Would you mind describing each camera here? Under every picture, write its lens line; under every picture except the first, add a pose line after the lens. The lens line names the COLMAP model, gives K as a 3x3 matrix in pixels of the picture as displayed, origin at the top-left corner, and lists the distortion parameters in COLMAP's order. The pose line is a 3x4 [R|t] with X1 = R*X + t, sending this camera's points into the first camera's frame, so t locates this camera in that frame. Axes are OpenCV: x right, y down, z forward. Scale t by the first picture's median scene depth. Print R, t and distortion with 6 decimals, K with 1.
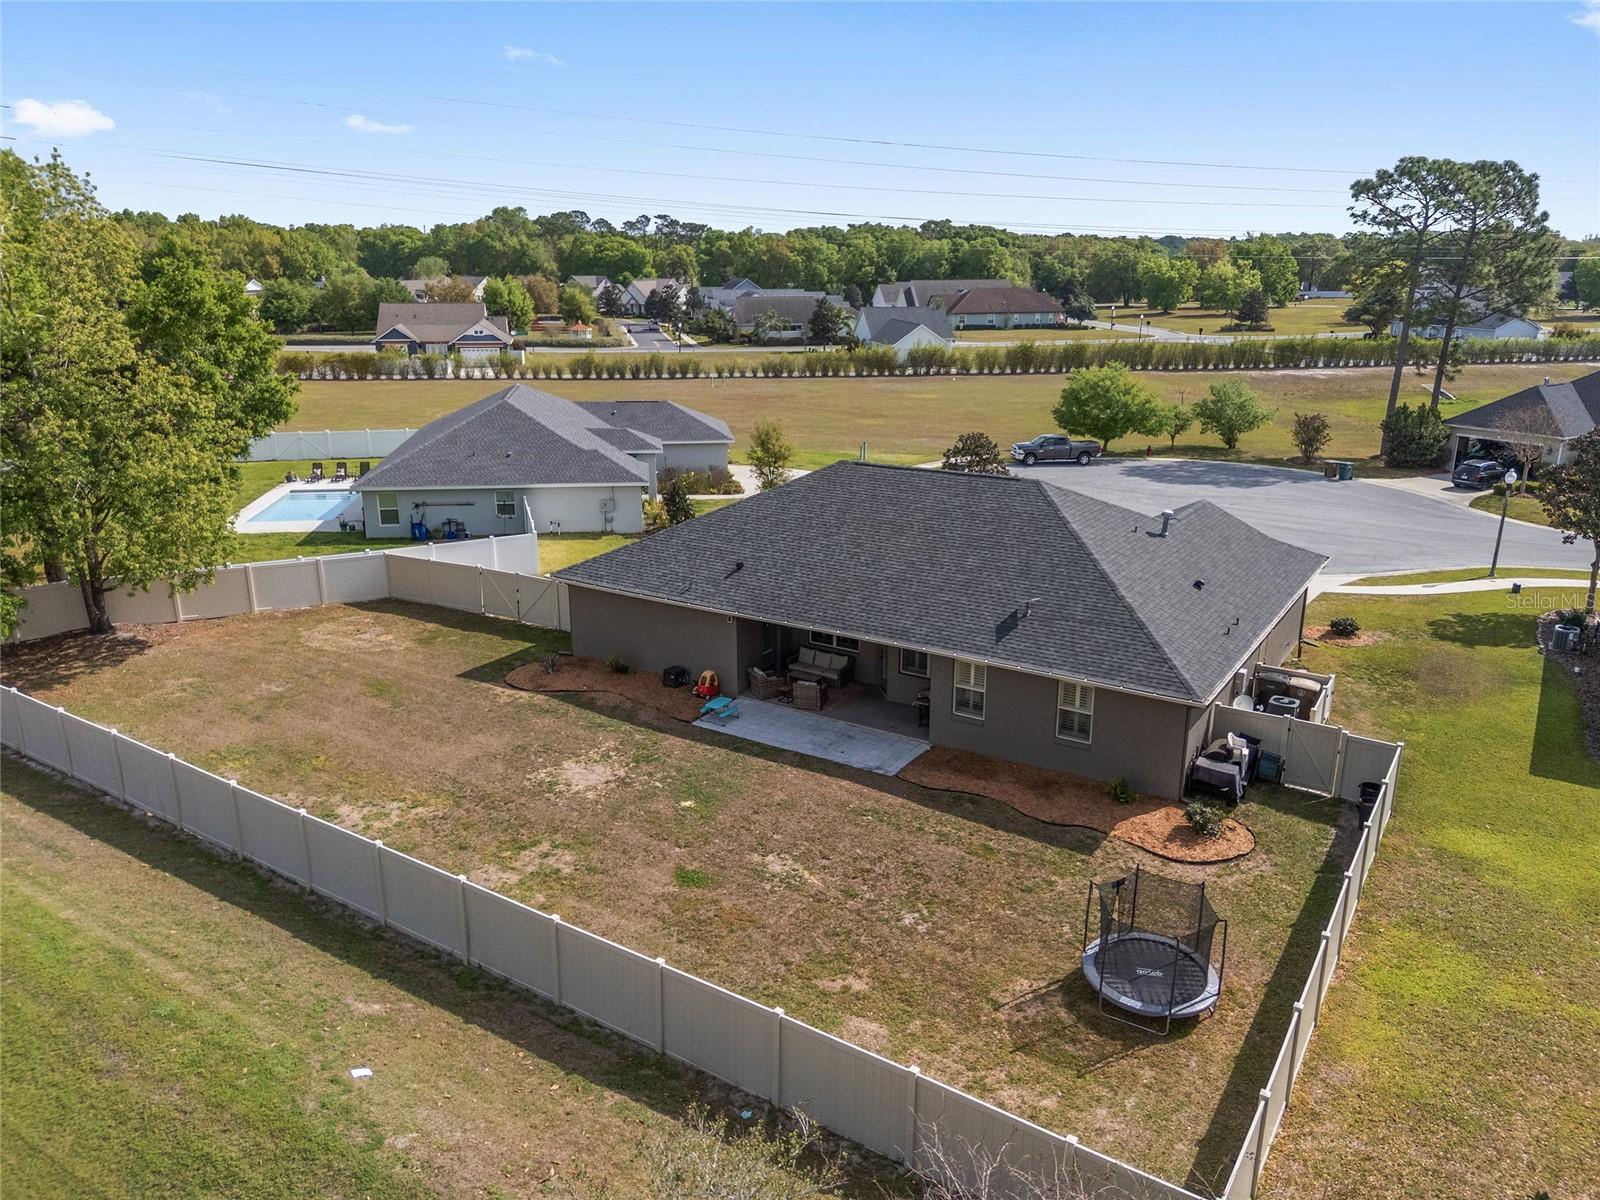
lens RADIAL K [[1178.2, 0, 807.6], [0, 1178.2, 605.7], [0, 0, 1]] dist [0.076703, -0.078640]
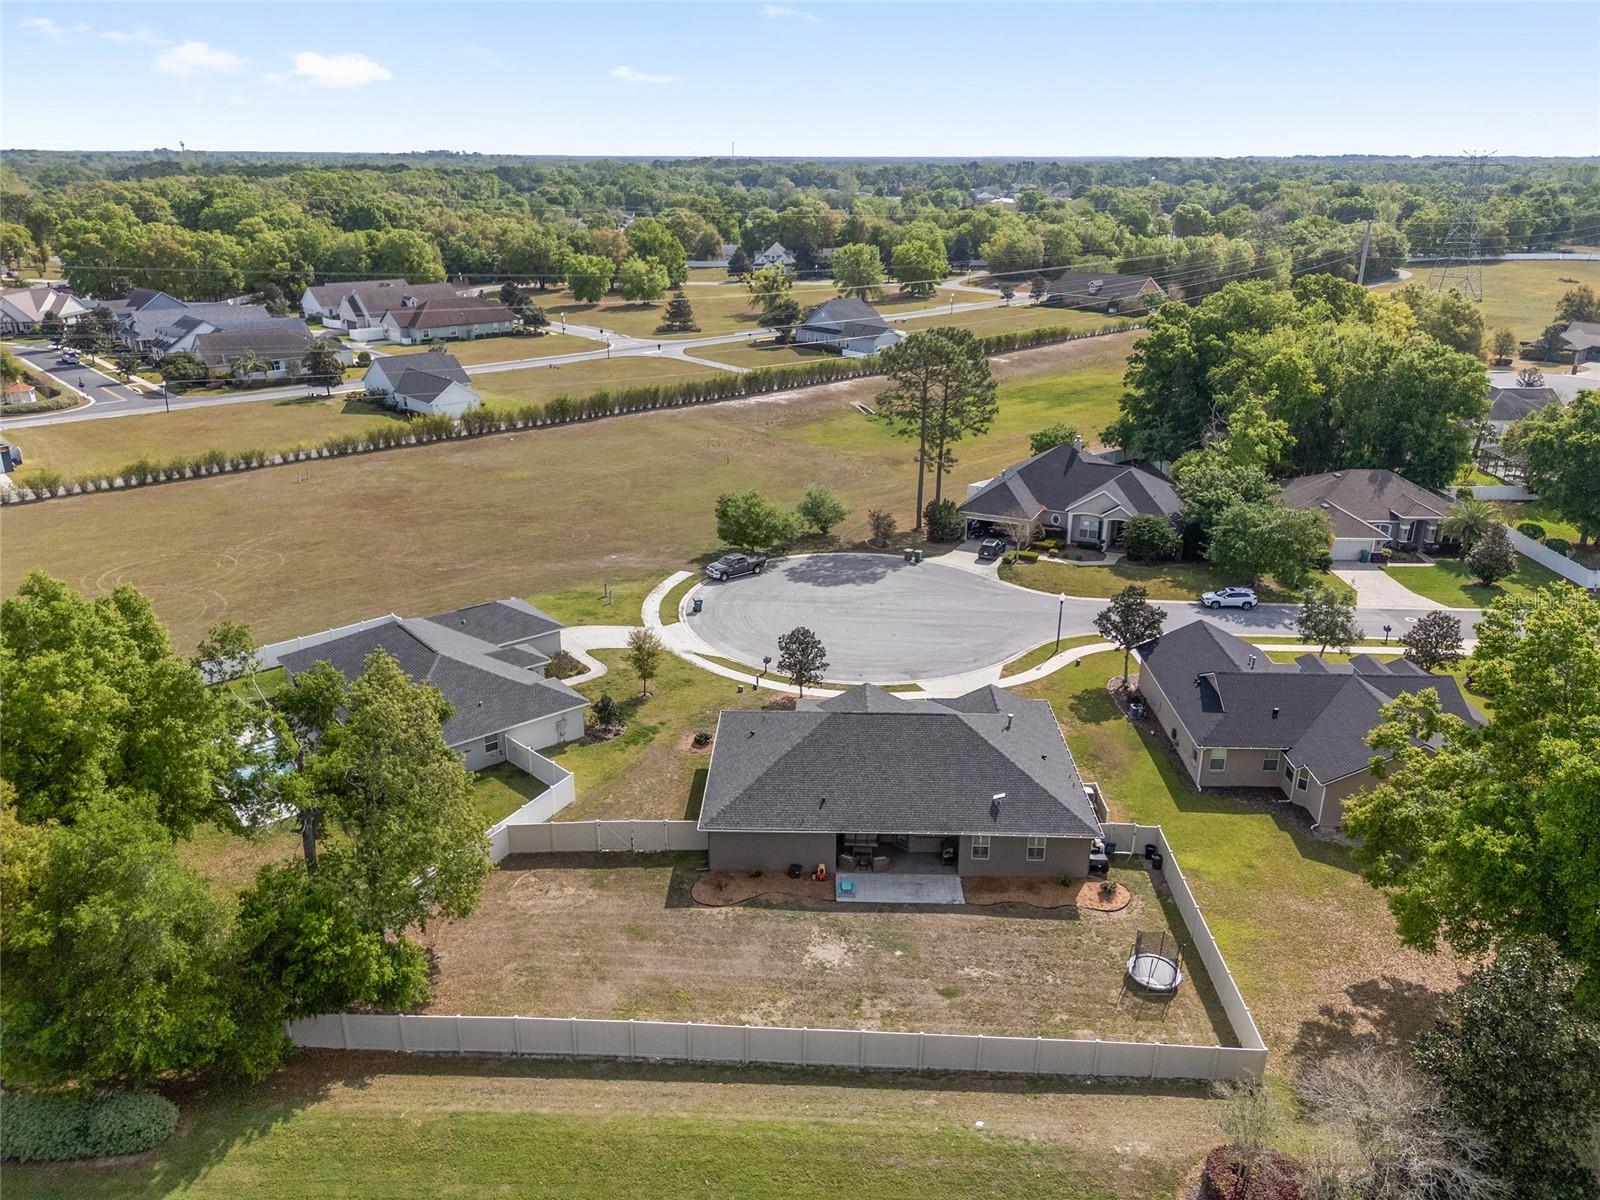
lens RADIAL K [[1178.2, 0, 807.6], [0, 1178.2, 605.7], [0, 0, 1]] dist [0.076703, -0.078640]
pose [[0.852872, -0.183164, 0.488939, -0.395156], [0.143450, 0.982612, 0.117877, -0.236235], [-0.502028, -0.030396, 0.864317, -0.217033]]
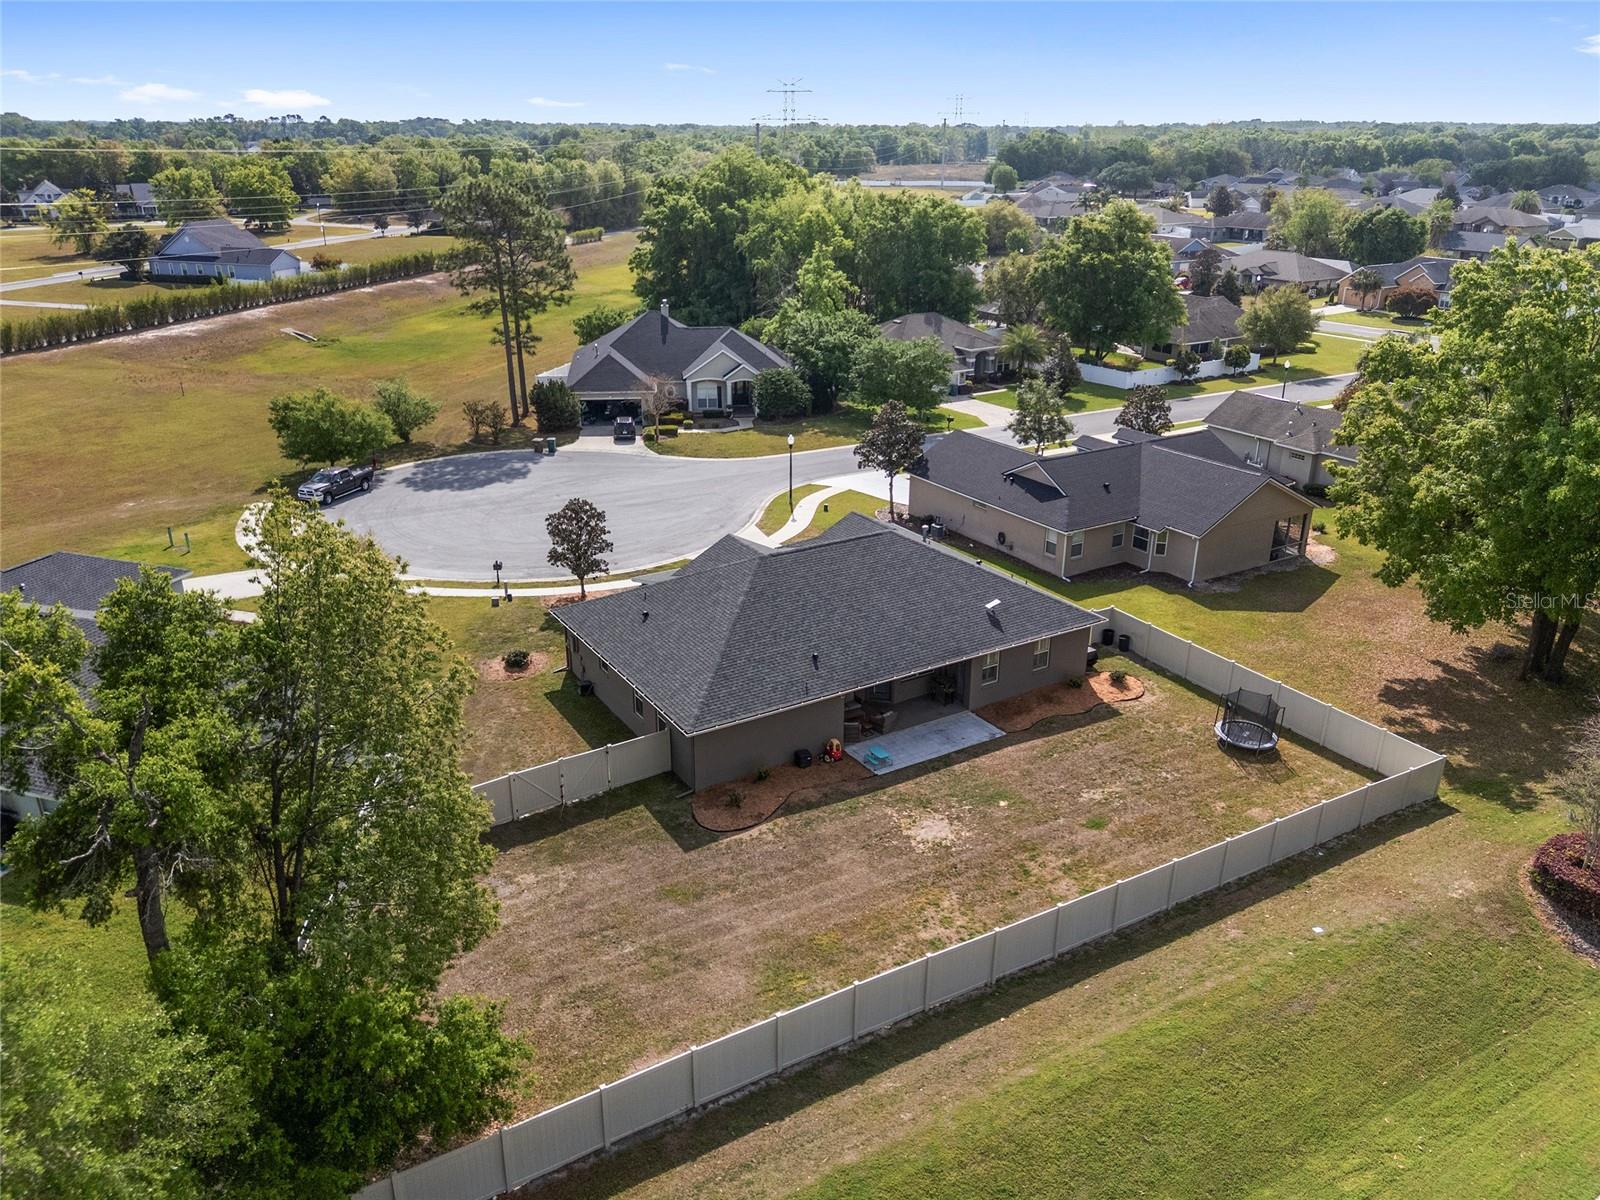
lens RADIAL K [[1178.2, 0, 807.6], [0, 1178.2, 605.7], [0, 0, 1]] dist [0.076703, -0.078640]
pose [[0.431539, -0.335487, 0.837390, -0.507315], [0.252038, 0.936146, 0.245167, -0.182882], [-0.866170, 0.105255, 0.488539, 0.166696]]
